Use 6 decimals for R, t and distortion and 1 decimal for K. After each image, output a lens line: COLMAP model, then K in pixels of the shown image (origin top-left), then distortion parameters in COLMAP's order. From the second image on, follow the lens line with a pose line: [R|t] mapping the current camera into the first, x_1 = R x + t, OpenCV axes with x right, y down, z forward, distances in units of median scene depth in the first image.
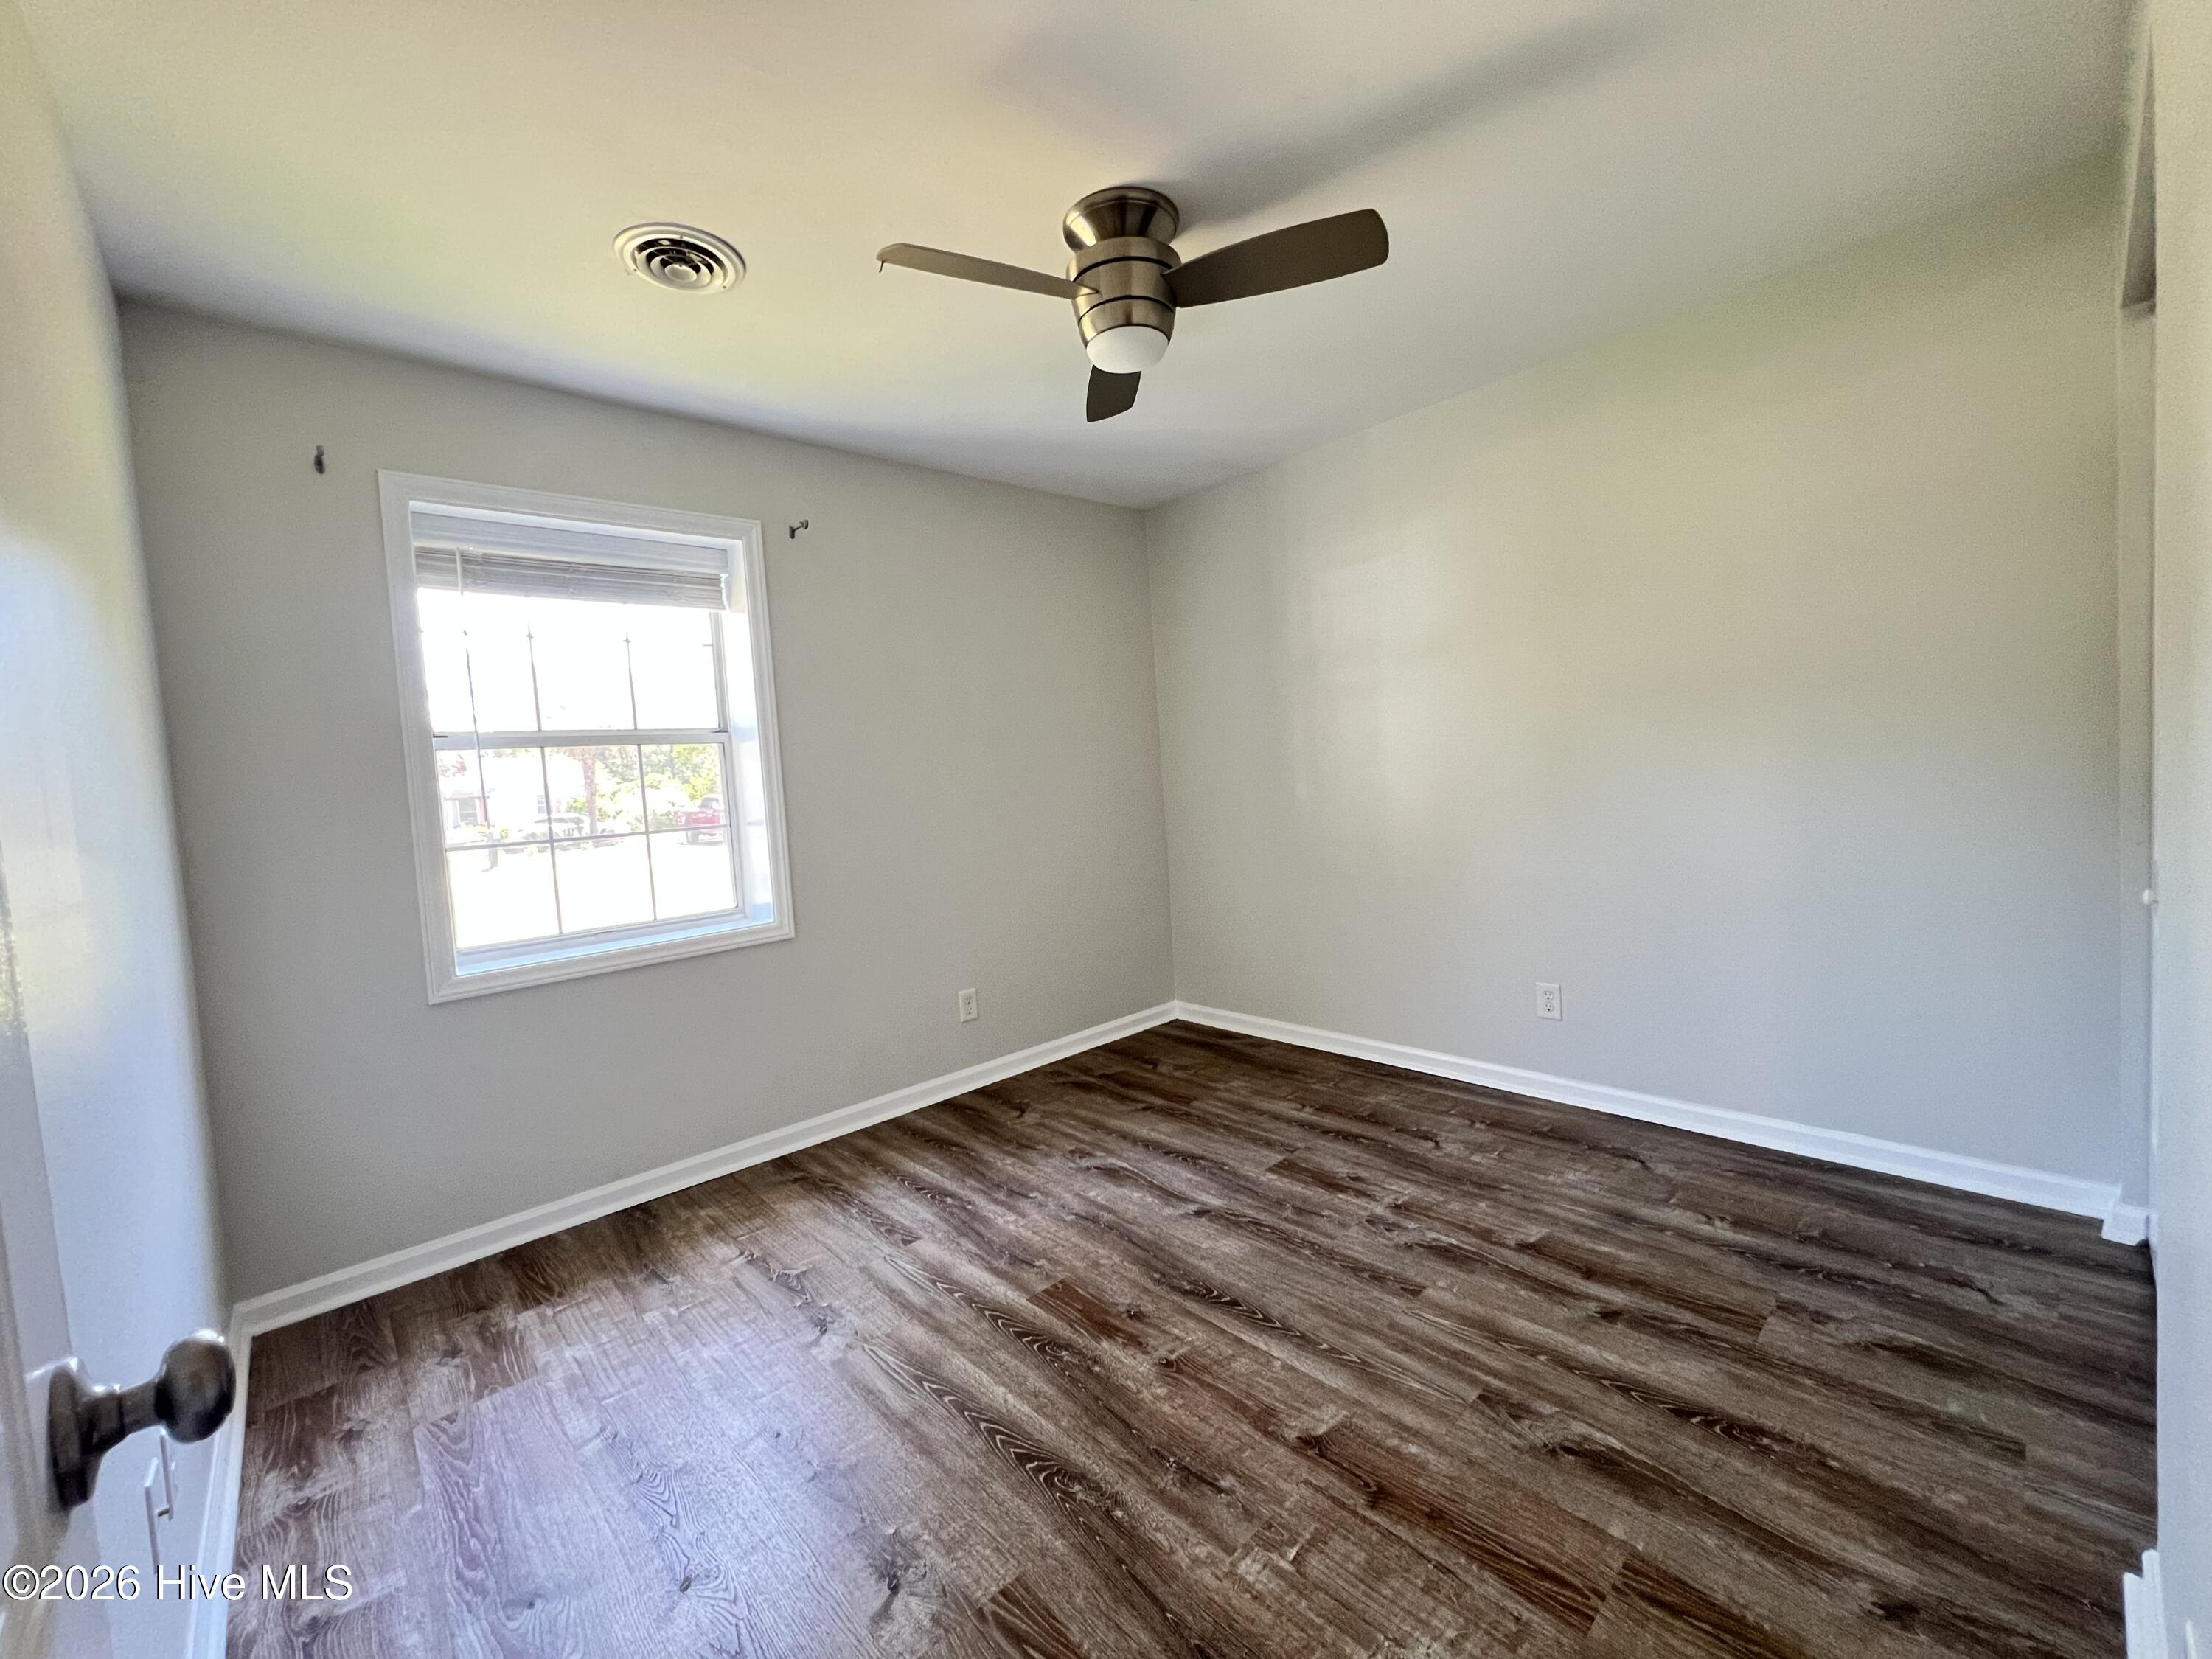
lens RADIAL K [[879.8, 0, 1106.0], [0, 879.8, 829.5], [0, 0, 1]] dist [0.000793, 0.000453]
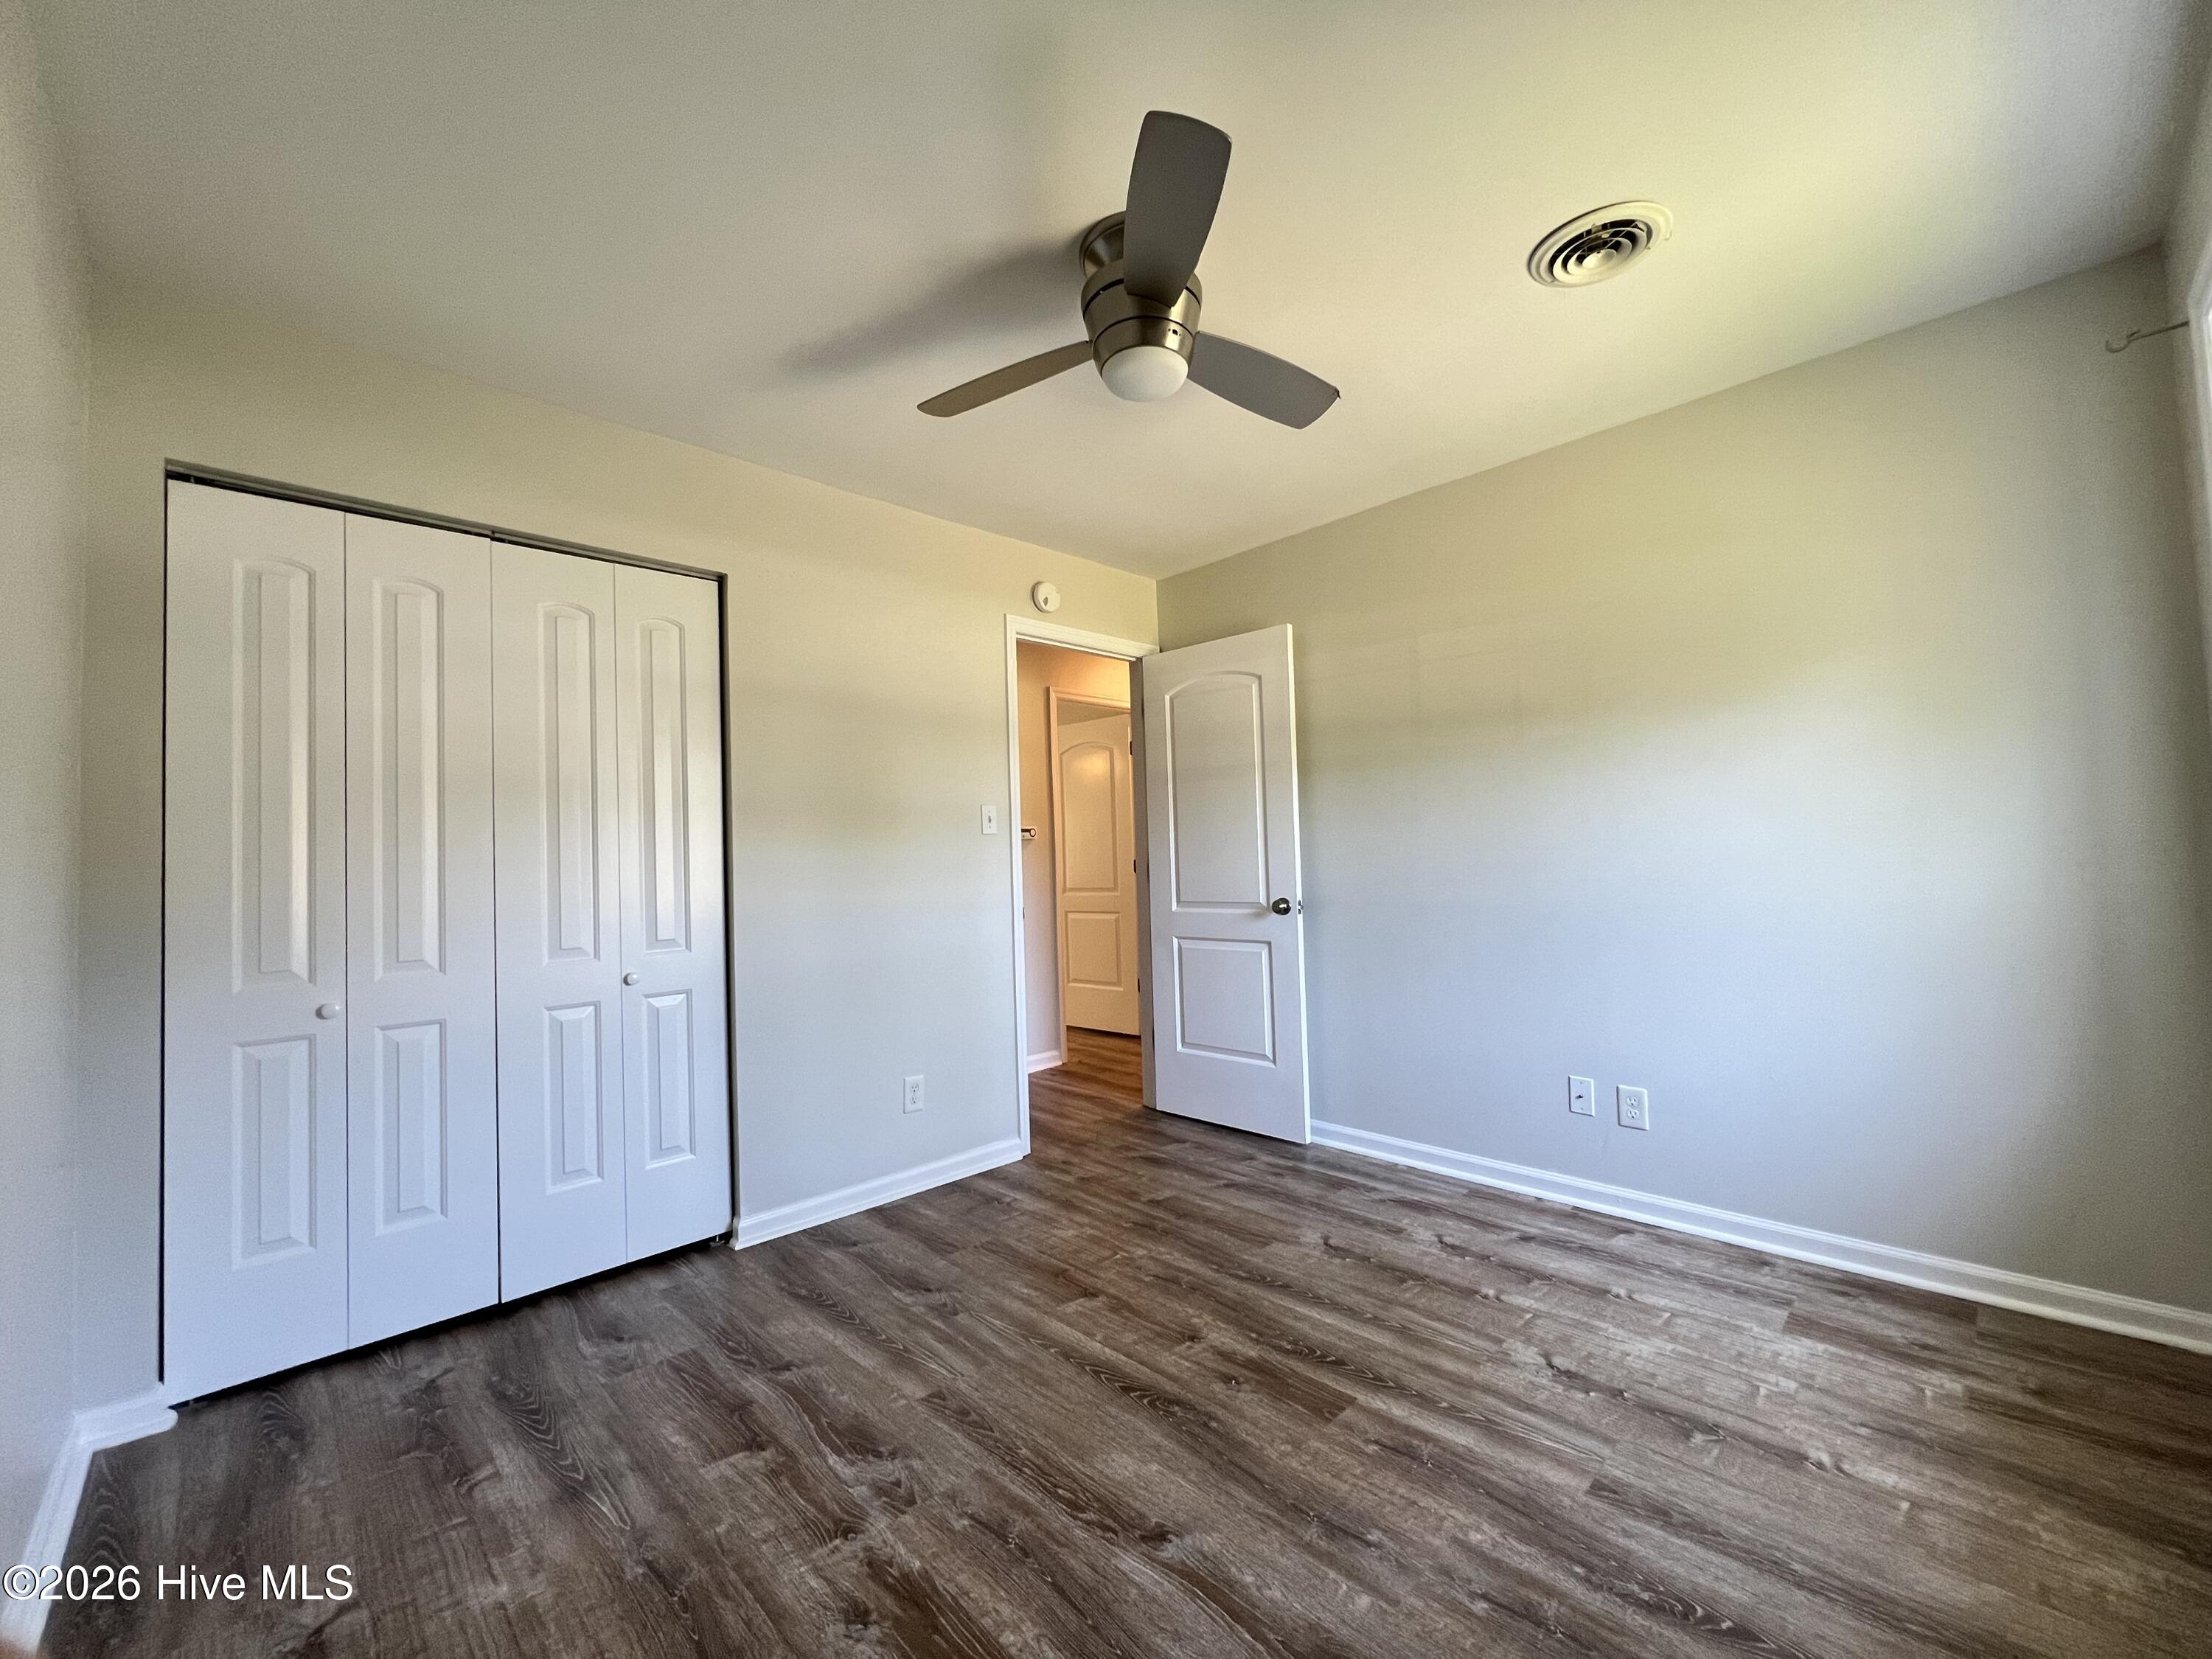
lens RADIAL K [[879.8, 0, 1106.0], [0, 879.8, 829.5], [0, 0, 1]] dist [0.000793, 0.000453]
pose [[-0.995194, 0.094148, -0.026939, 0.133176], [0.093378, 0.995221, 0.028552, -0.086875], [0.029498, 0.025899, -0.999229, 1.878608]]
